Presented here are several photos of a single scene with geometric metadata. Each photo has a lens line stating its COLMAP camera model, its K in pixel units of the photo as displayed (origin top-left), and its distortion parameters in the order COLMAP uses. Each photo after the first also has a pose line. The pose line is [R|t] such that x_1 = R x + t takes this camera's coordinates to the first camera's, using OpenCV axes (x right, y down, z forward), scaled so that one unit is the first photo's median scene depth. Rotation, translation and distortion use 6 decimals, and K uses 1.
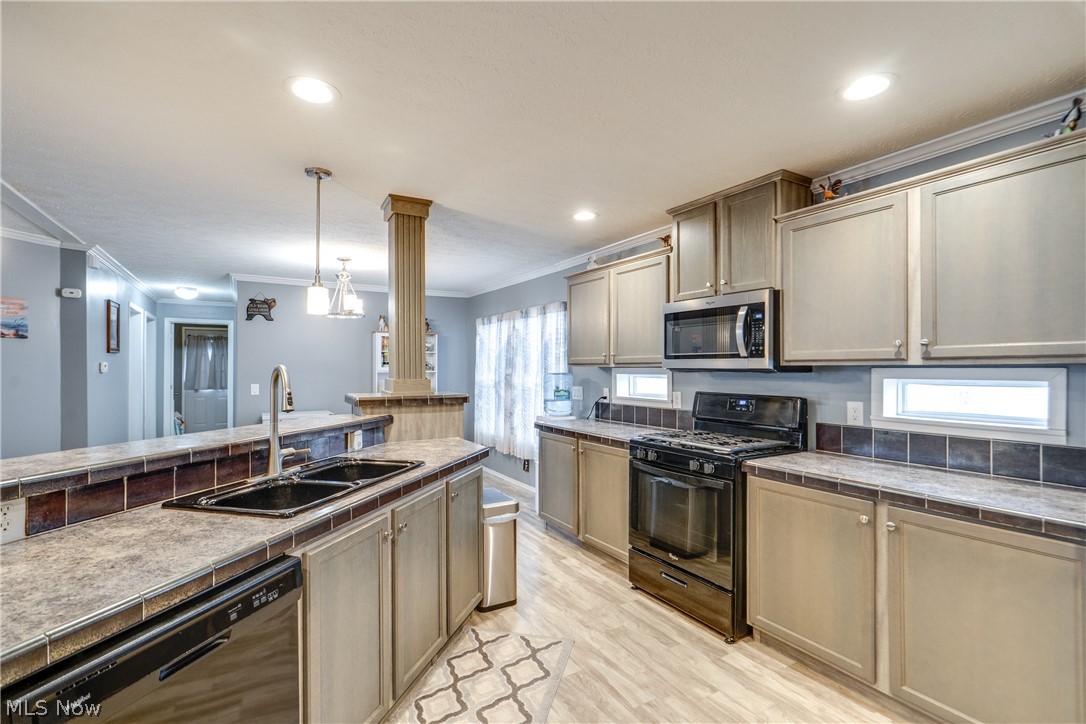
lens RADIAL K [[499.3, 0, 548.2], [0, 499.3, 367.0], [0, 0, 1]] dist [0.000332, 0.000554]
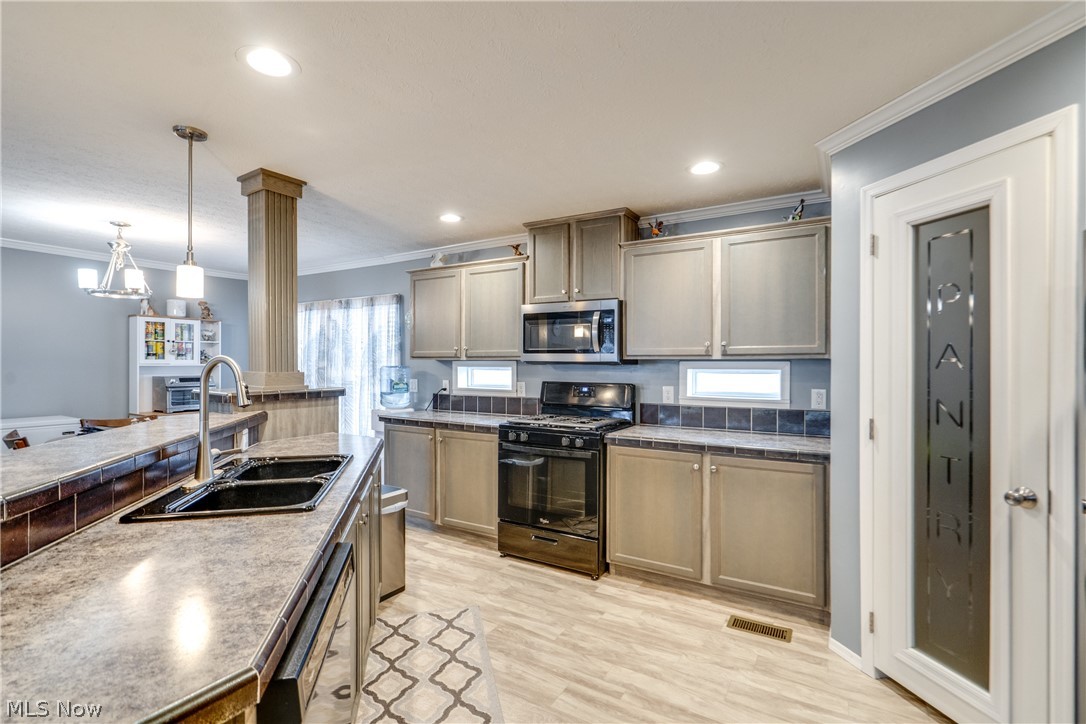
lens RADIAL K [[501.8, 0, 544.1], [0, 501.8, 362.9], [0, 0, 1]] dist [-0.004317, 0.001129]
pose [[0.884264, 0.001343, 0.466985, -0.317175], [-0.003396, 0.999988, 0.003555, 0.002557], [-0.466974, -0.004730, 0.884258, -0.049257]]
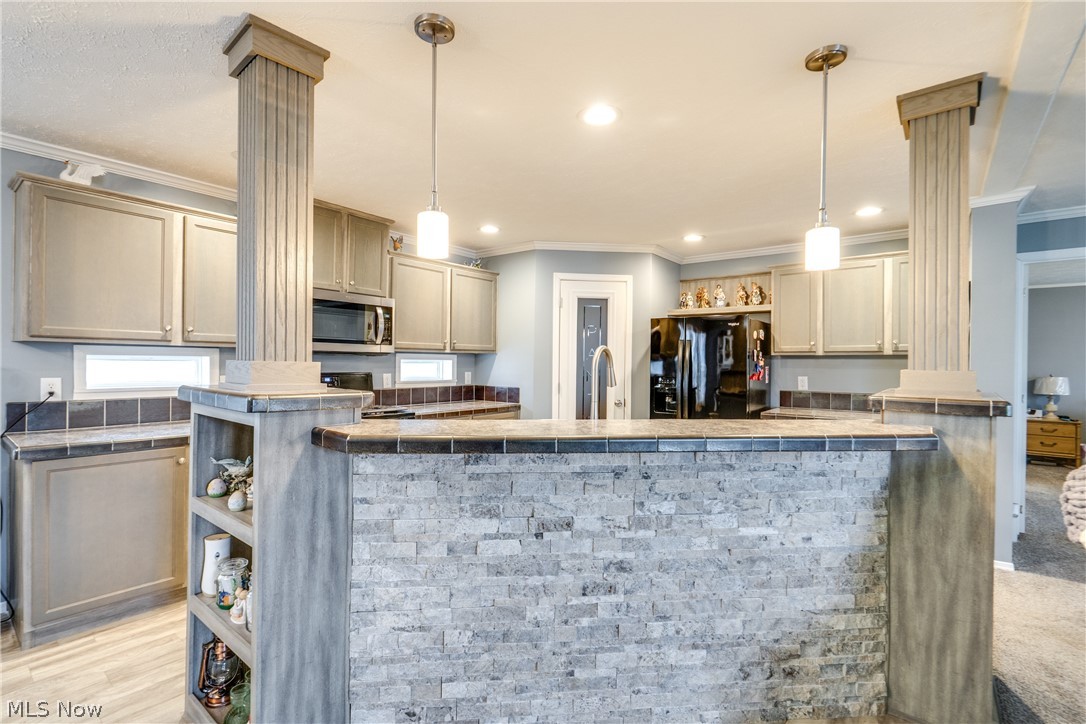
lens RADIAL K [[490.7, 0, 551.6], [0, 490.7, 362.0], [0, 0, 1]] dist [-0.002277, 0.000187]
pose [[-0.346556, -0.005009, 0.938016, -1.066777], [-0.013907, 0.999903, 0.000202, 0.023514], [-0.937926, -0.012975, -0.346593, 1.038543]]
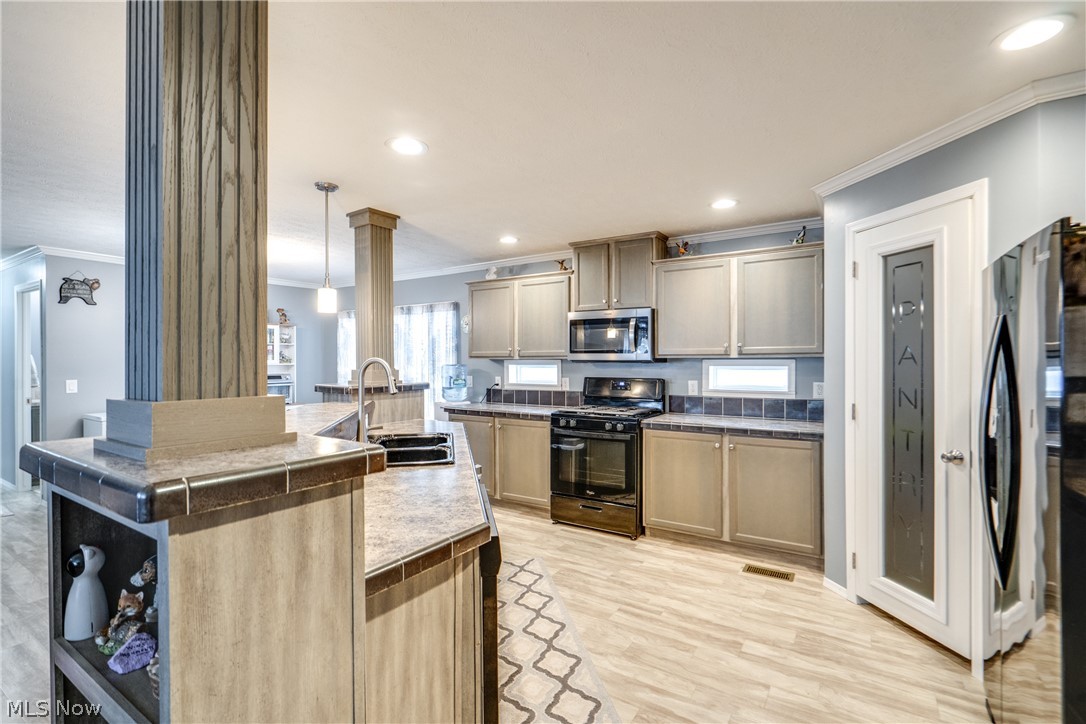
lens RADIAL K [[497.6, 0, 555.8], [0, 497.6, 362.7], [0, 0, 1]] dist [-0.001277, 0.000166]
pose [[0.891859, -0.004145, 0.452295, -0.497645], [0.001003, 0.999974, 0.007188, -0.000024], [-0.452313, -0.005957, 0.891839, -0.227317]]
